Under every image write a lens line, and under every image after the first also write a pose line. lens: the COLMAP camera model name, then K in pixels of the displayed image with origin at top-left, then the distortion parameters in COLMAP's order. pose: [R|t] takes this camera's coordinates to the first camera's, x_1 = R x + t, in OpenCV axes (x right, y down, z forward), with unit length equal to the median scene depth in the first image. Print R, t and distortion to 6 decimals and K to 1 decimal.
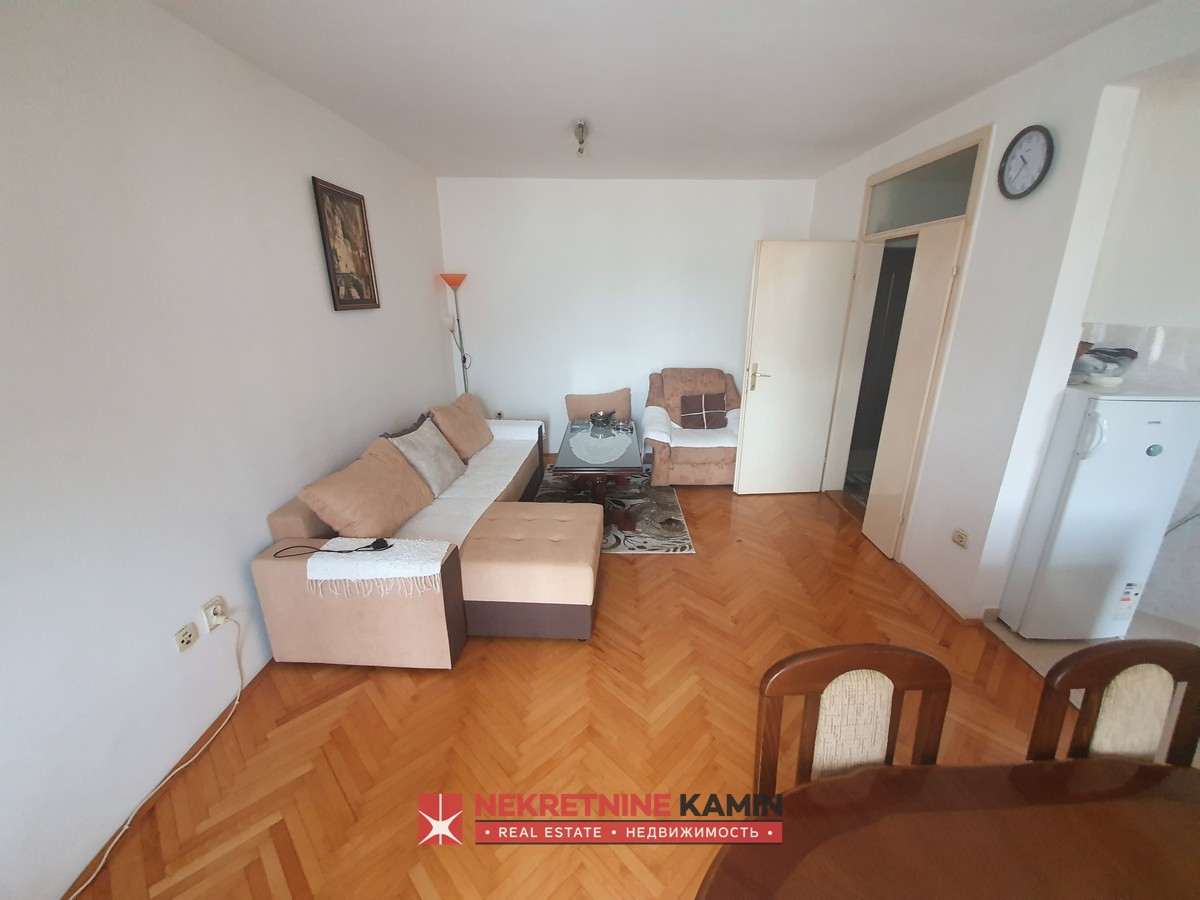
lens RADIAL K [[480.6, 0, 613.6], [0, 480.6, 453.1], [0, 0, 1]] dist [0.014920, -0.014773]
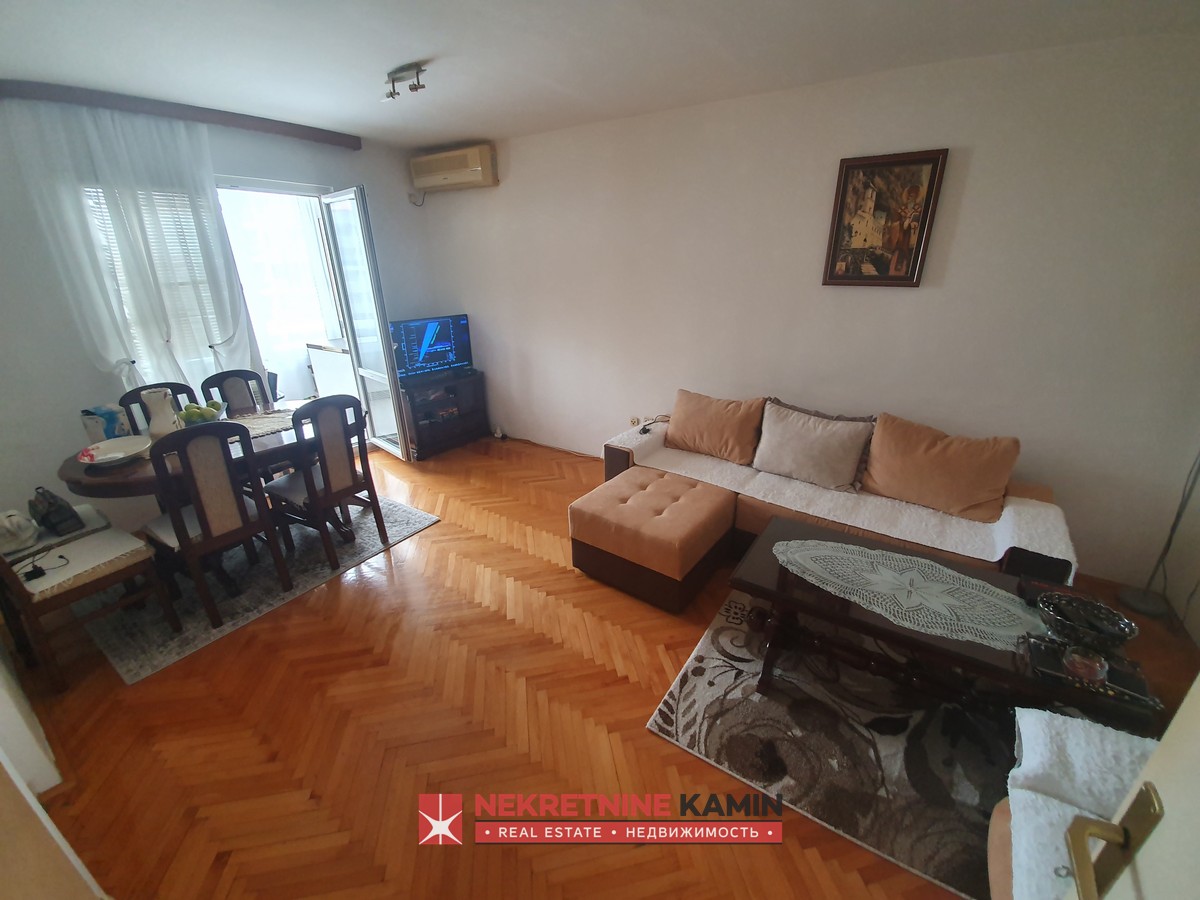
lens RADIAL K [[477.3, 0, 616.6], [0, 477.3, 448.9], [0, 0, 1]] dist [0.015826, -0.014559]
pose [[-0.542584, 0.308181, -0.781426, 0.586642], [-0.265625, 0.819584, 0.507667, -0.384890], [0.796897, 0.483018, -0.362833, 1.110028]]
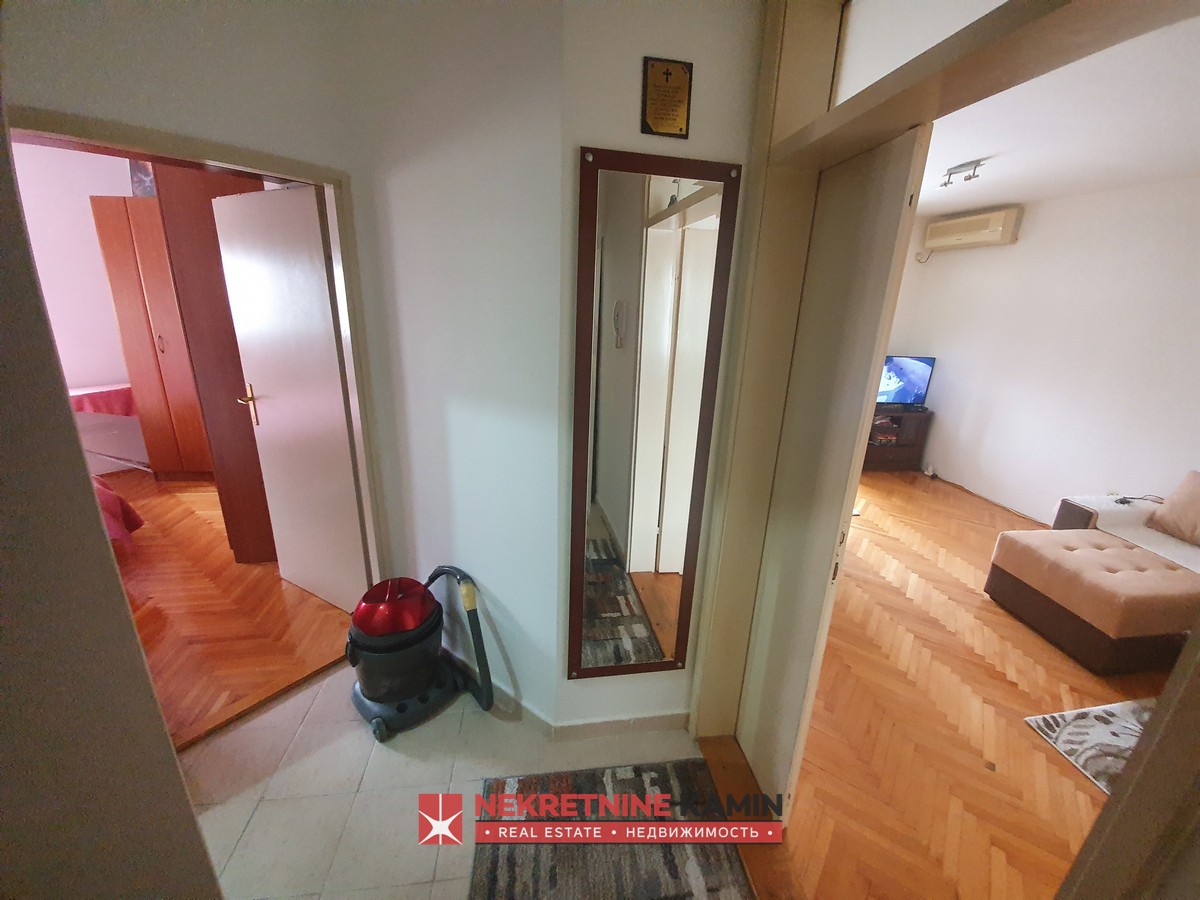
lens RADIAL K [[474.7, 0, 612.6], [0, 474.7, 446.4], [0, 0, 1]] dist [0.010804, -0.017943]
pose [[-0.988231, -0.002606, -0.152946, 0.883589], [-0.092040, 0.808738, 0.580922, -0.438343], [0.122179, 0.588163, -0.799460, 1.329704]]
